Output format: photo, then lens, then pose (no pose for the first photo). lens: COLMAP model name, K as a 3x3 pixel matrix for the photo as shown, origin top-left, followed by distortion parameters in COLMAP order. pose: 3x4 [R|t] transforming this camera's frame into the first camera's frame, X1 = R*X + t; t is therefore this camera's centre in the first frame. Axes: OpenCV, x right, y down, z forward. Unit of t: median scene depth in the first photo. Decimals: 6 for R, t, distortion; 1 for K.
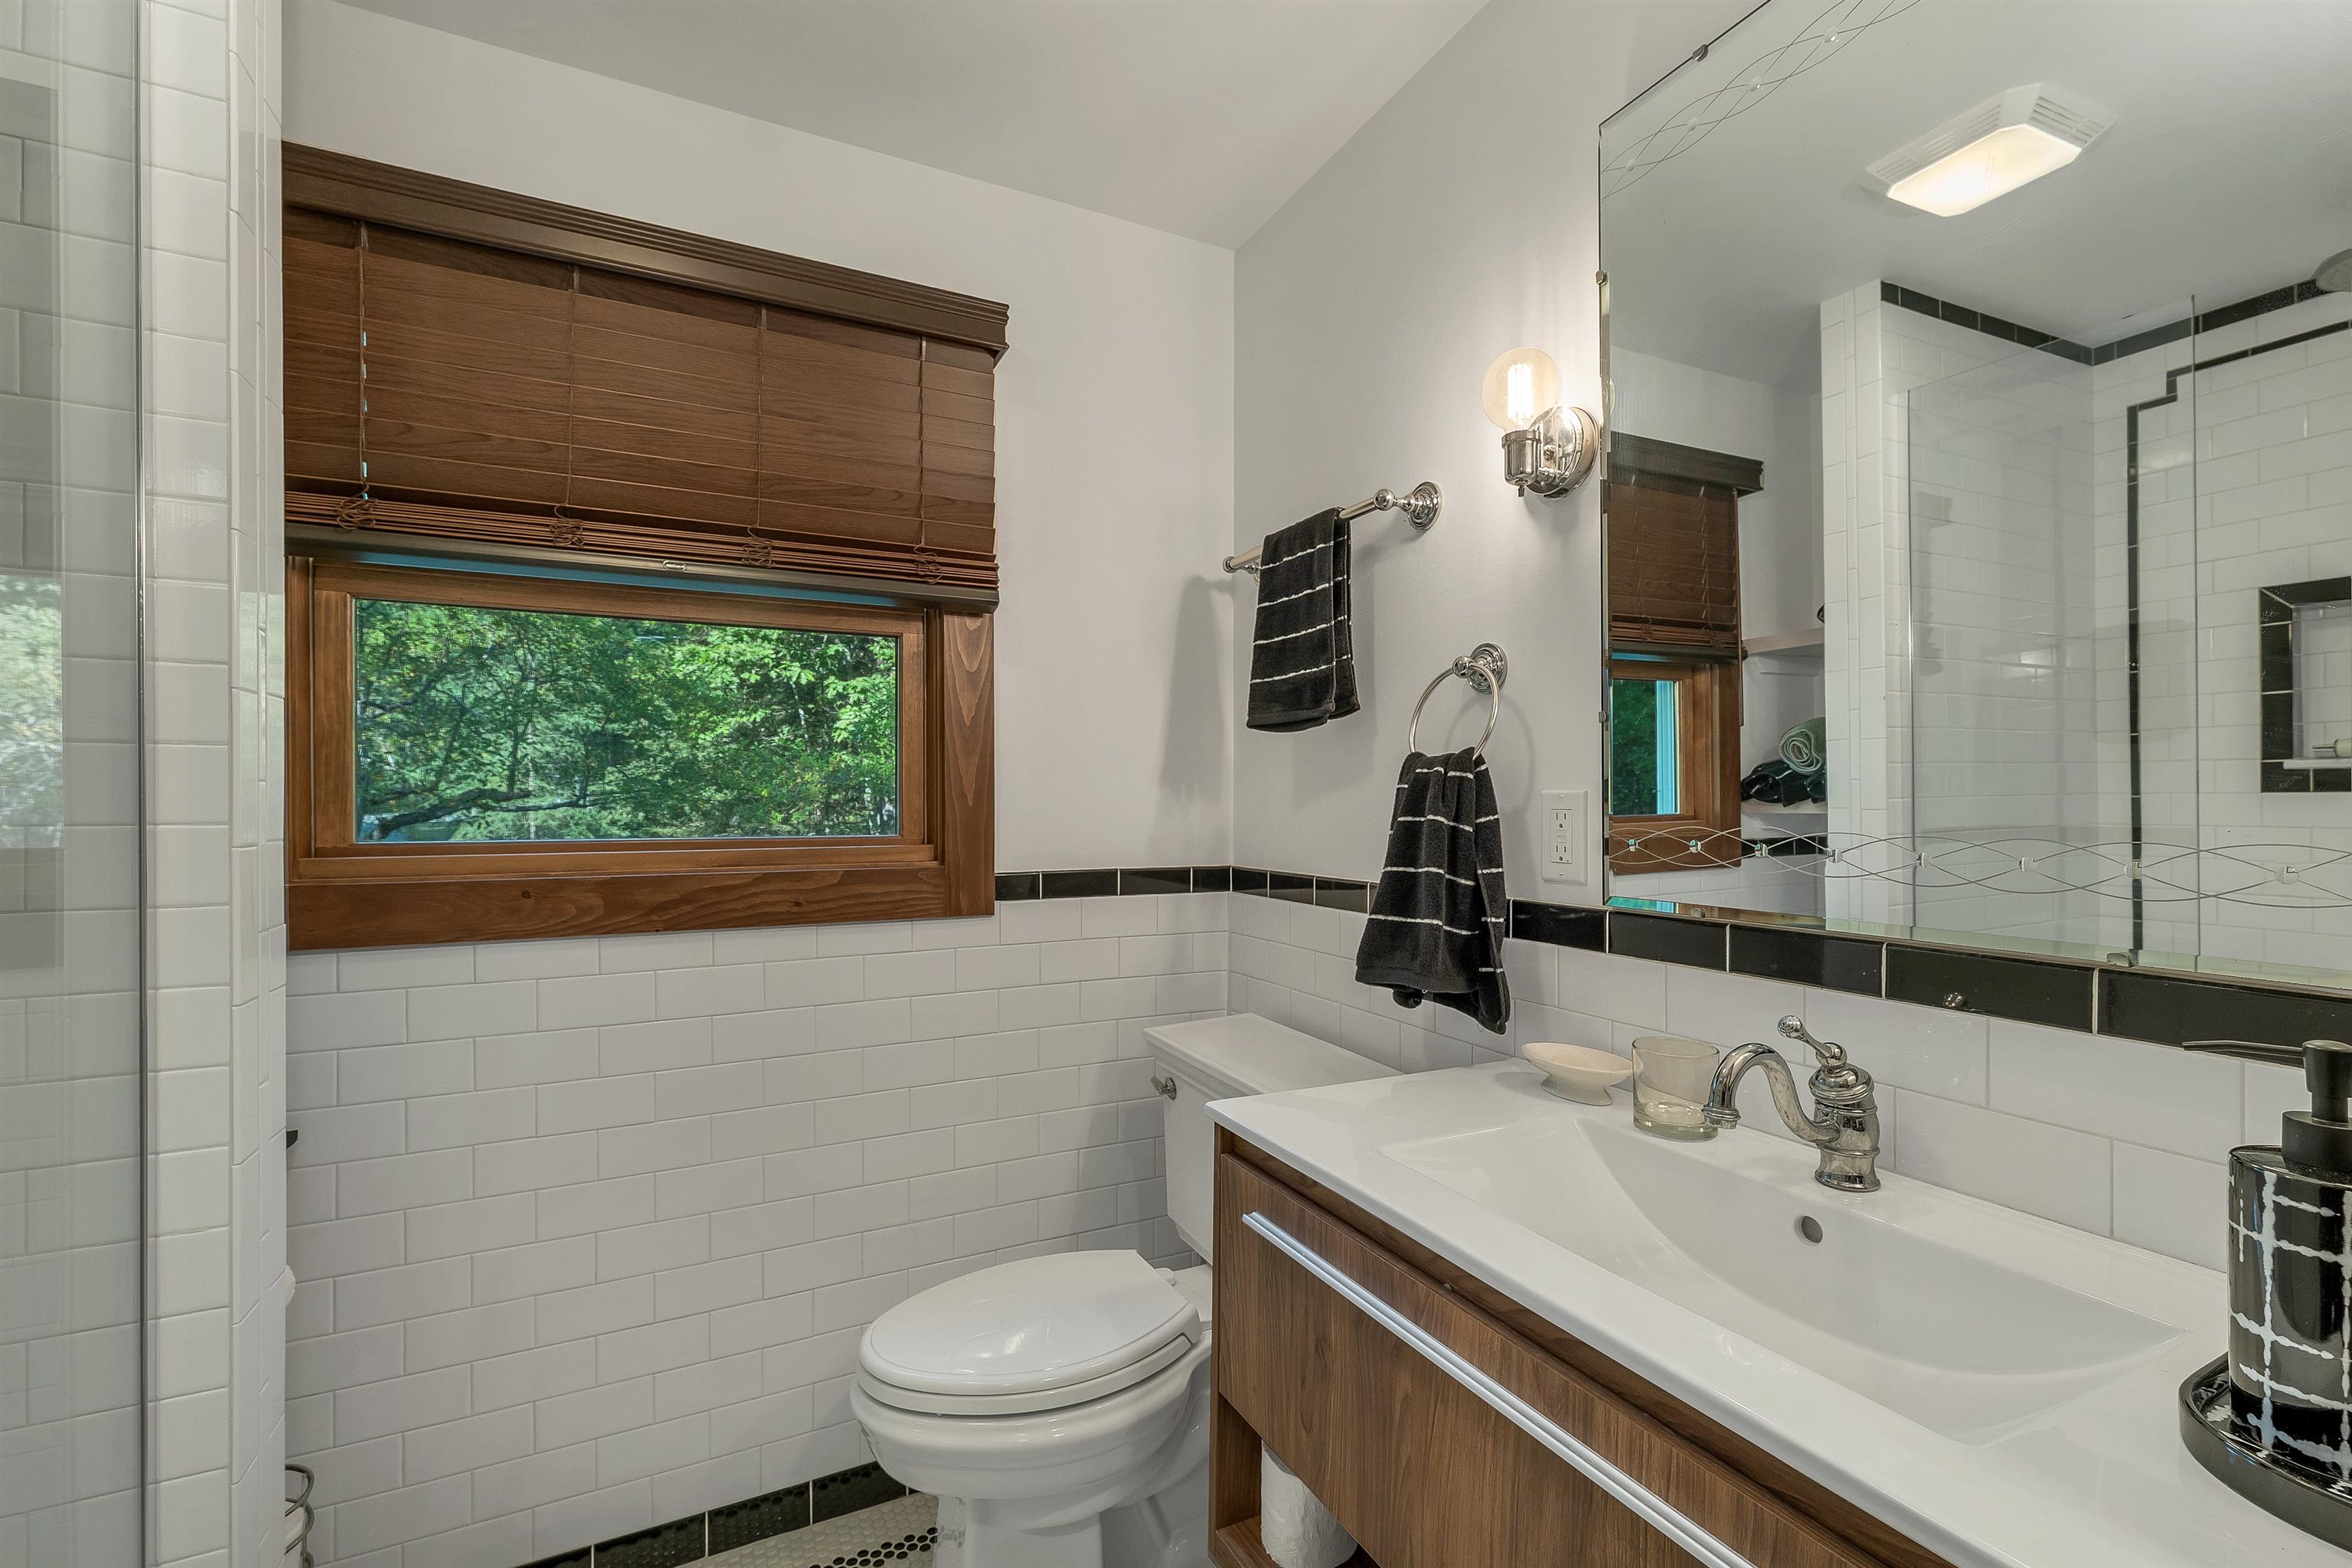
lens RADIAL K [[1003.8, 0, 1177.2], [0, 1003.8, 797.9], [0, 0, 1]] dist [0.000624, 0.000101]
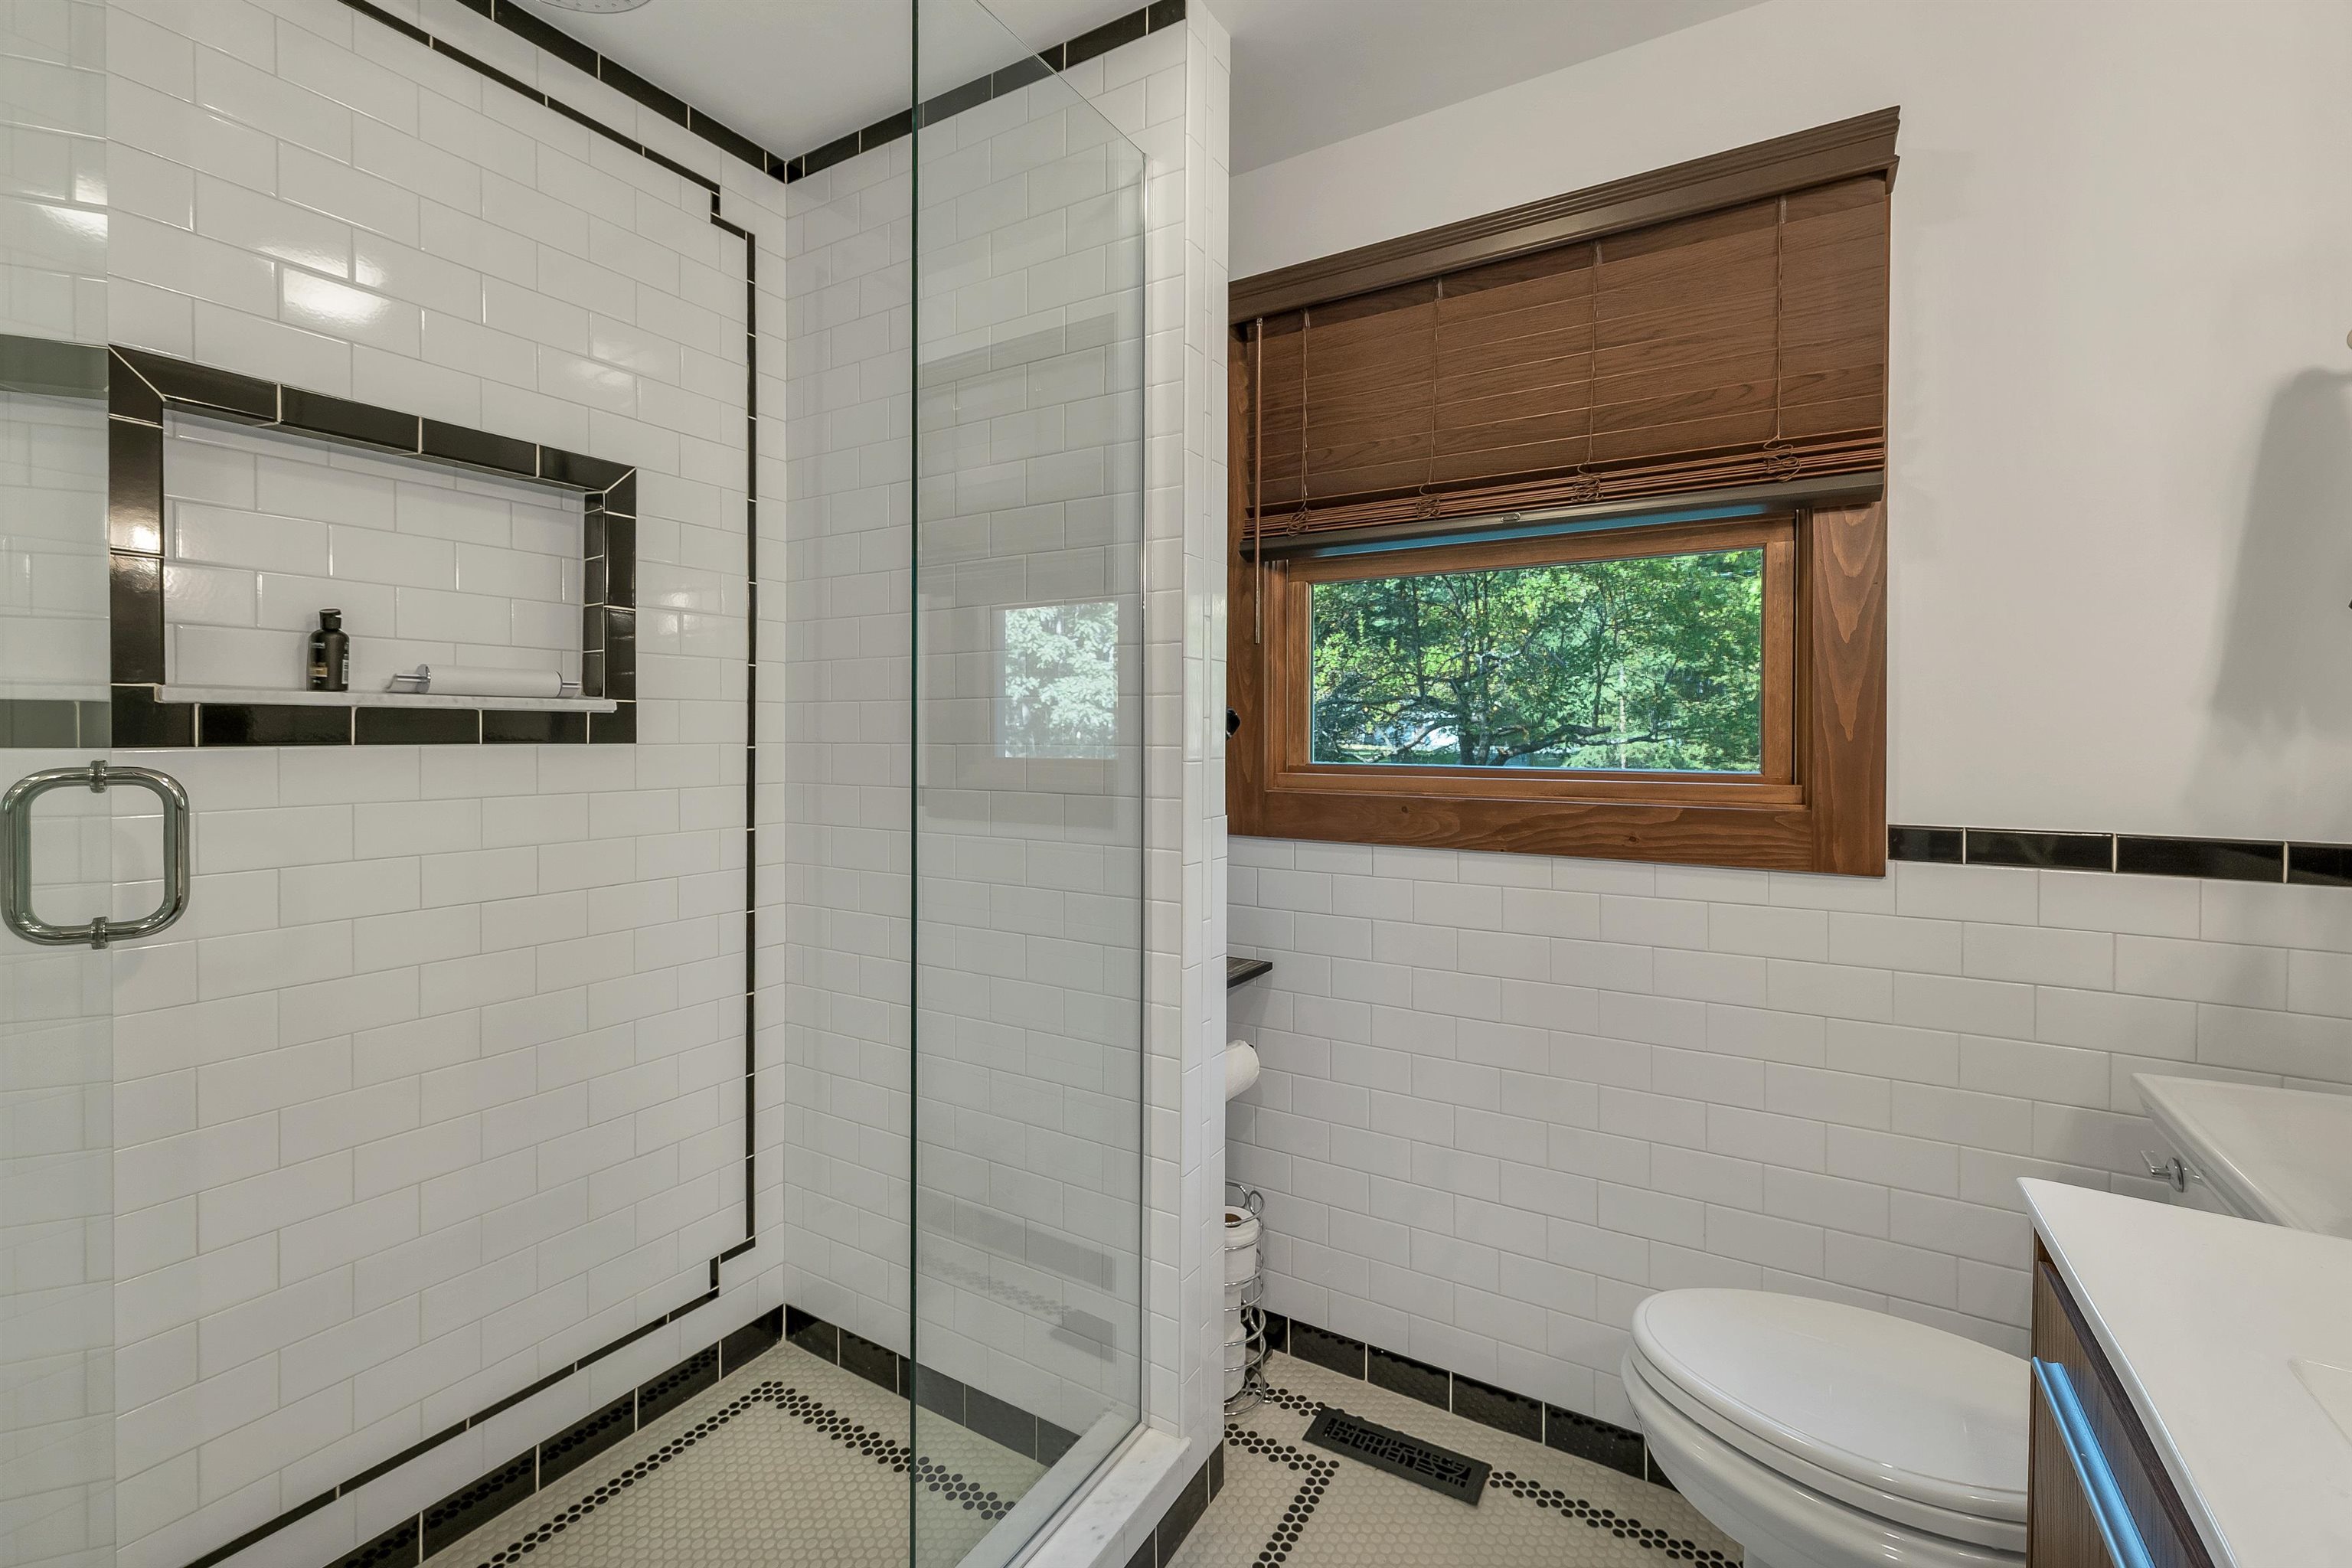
lens RADIAL K [[994.2, 0, 1174.6], [0, 994.2, 738.3], [0, 0, 1]] dist [0.001055, 0.000020]
pose [[0.537011, 0.006388, -0.843551, 0.201052], [-0.001639, 0.999977, 0.006530, 0.002032], [0.843574, -0.002124, 0.537009, 0.103941]]
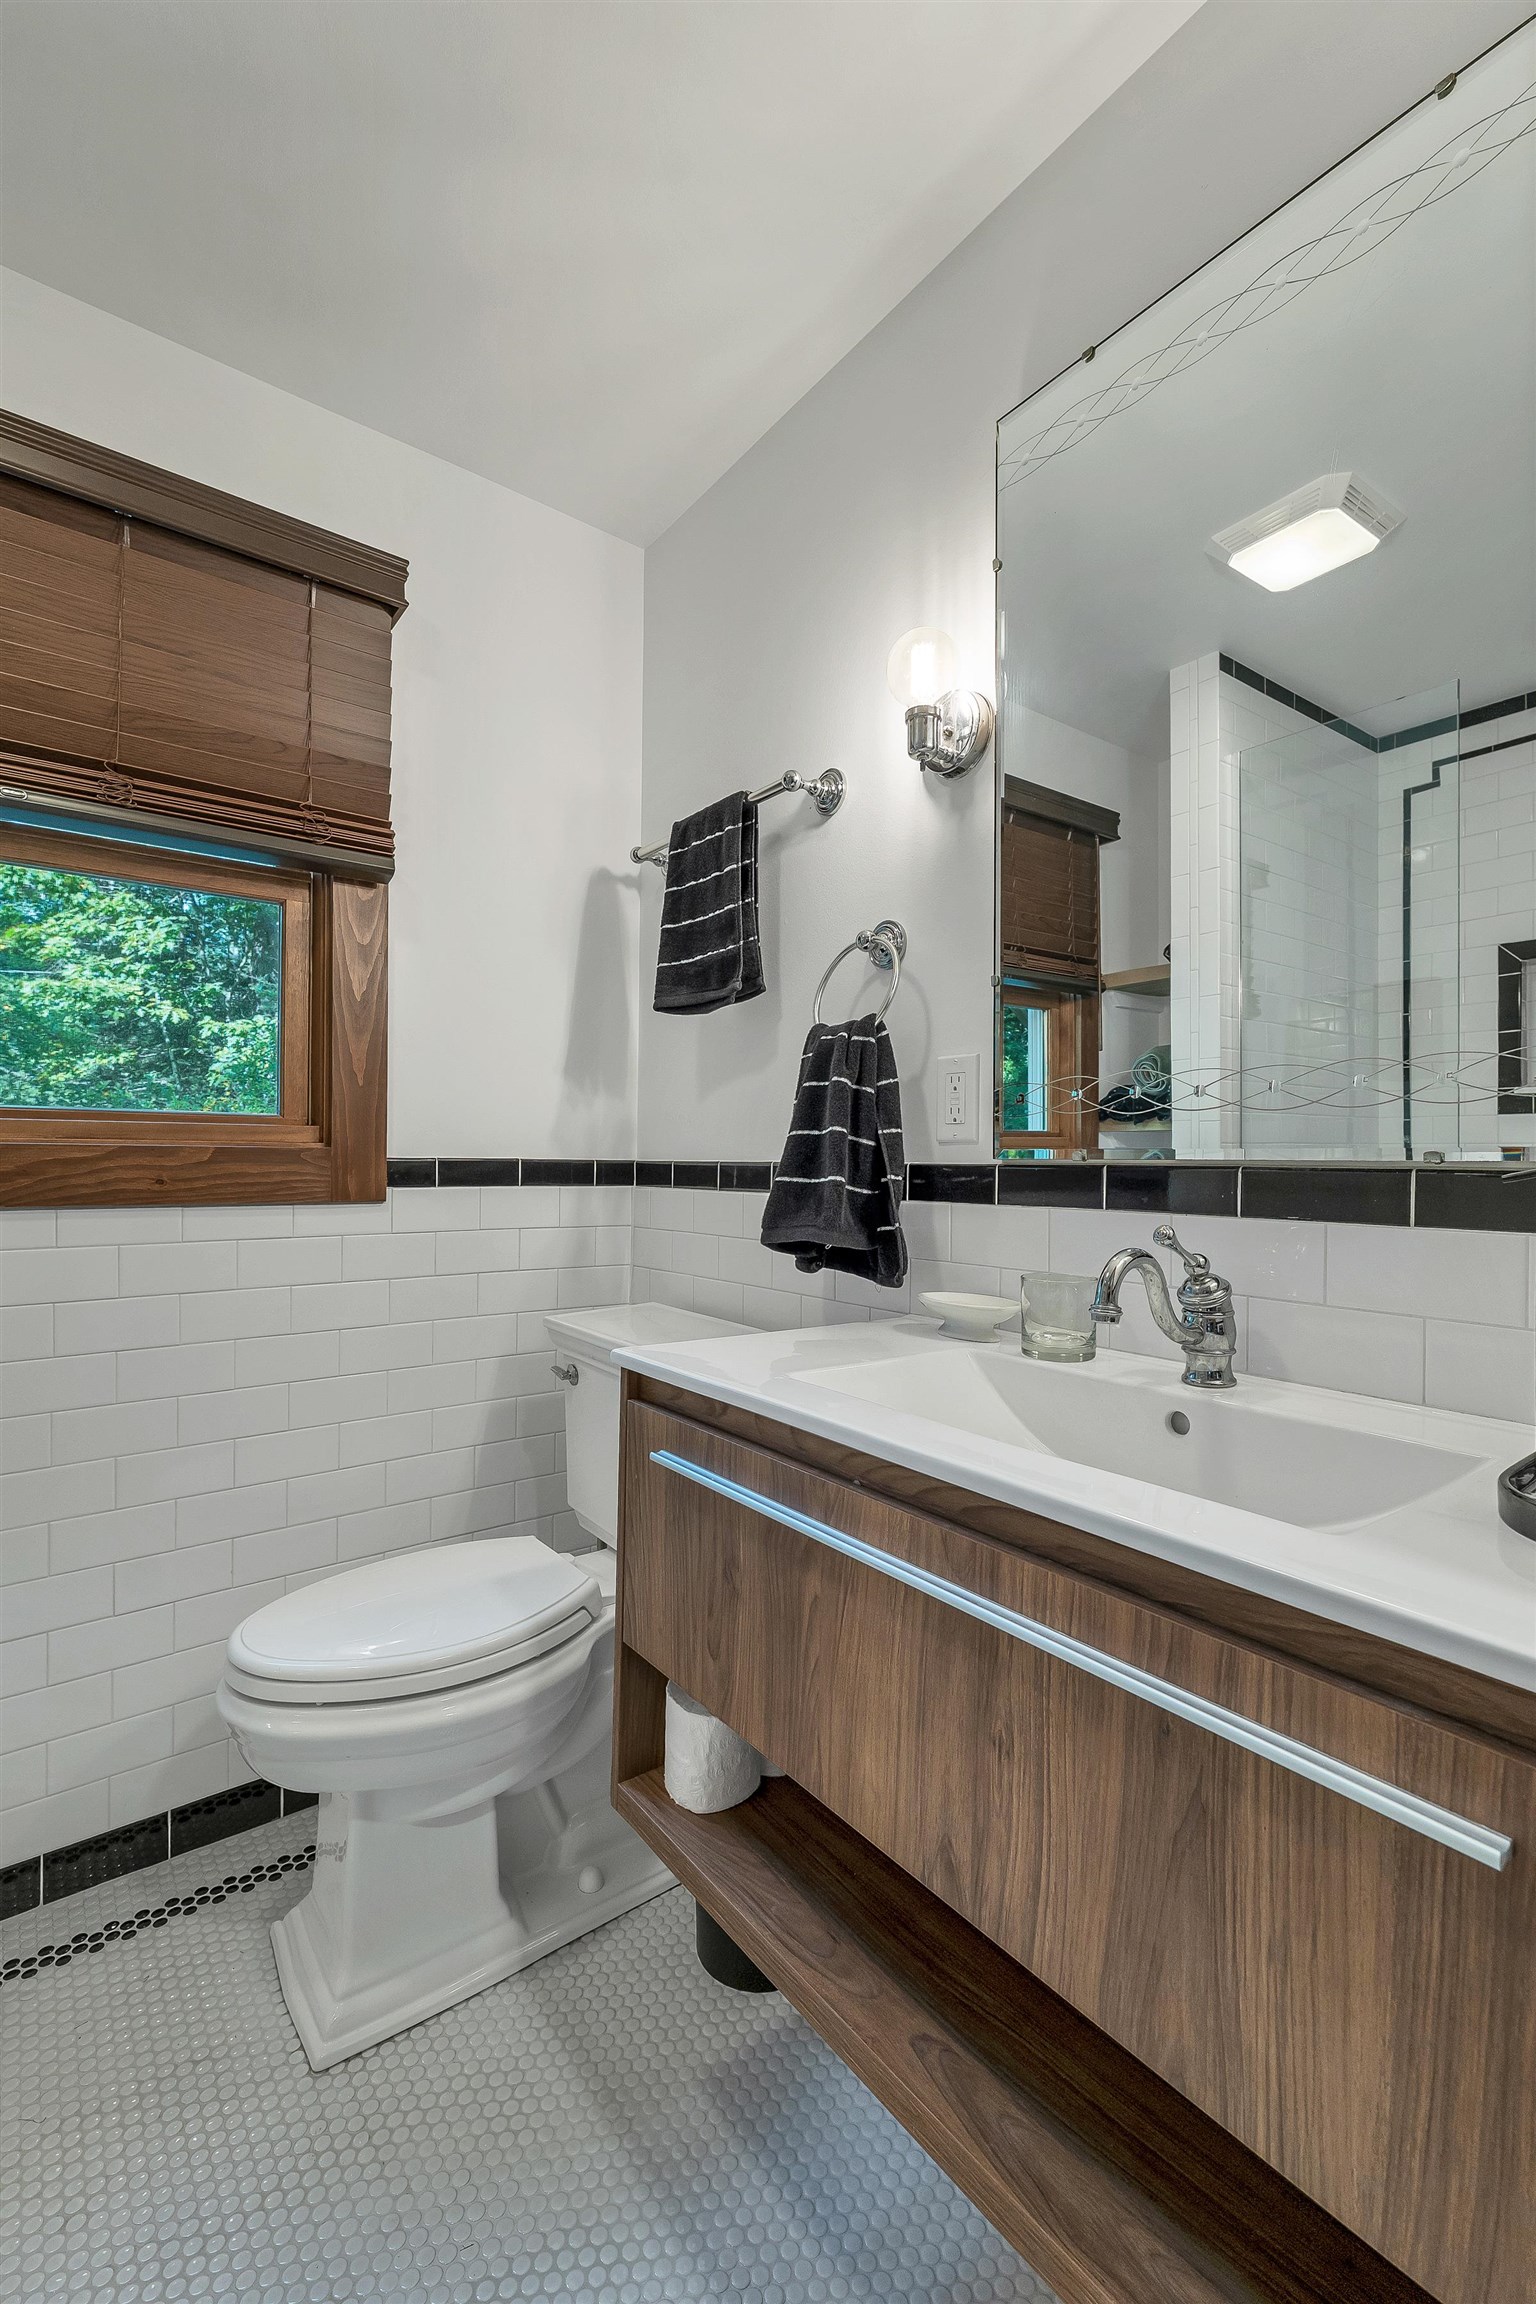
lens RADIAL K [[972.2, 0, 757.6], [0, 972.2, 1158.2], [0, 0, 1]] dist [-0.001441, 0.000106]
pose [[0.982955, 0.010086, 0.183569, -0.005388], [-0.009971, 0.999949, -0.001551, 0.080927], [-0.183575, -0.000306, 0.983006, 0.029697]]
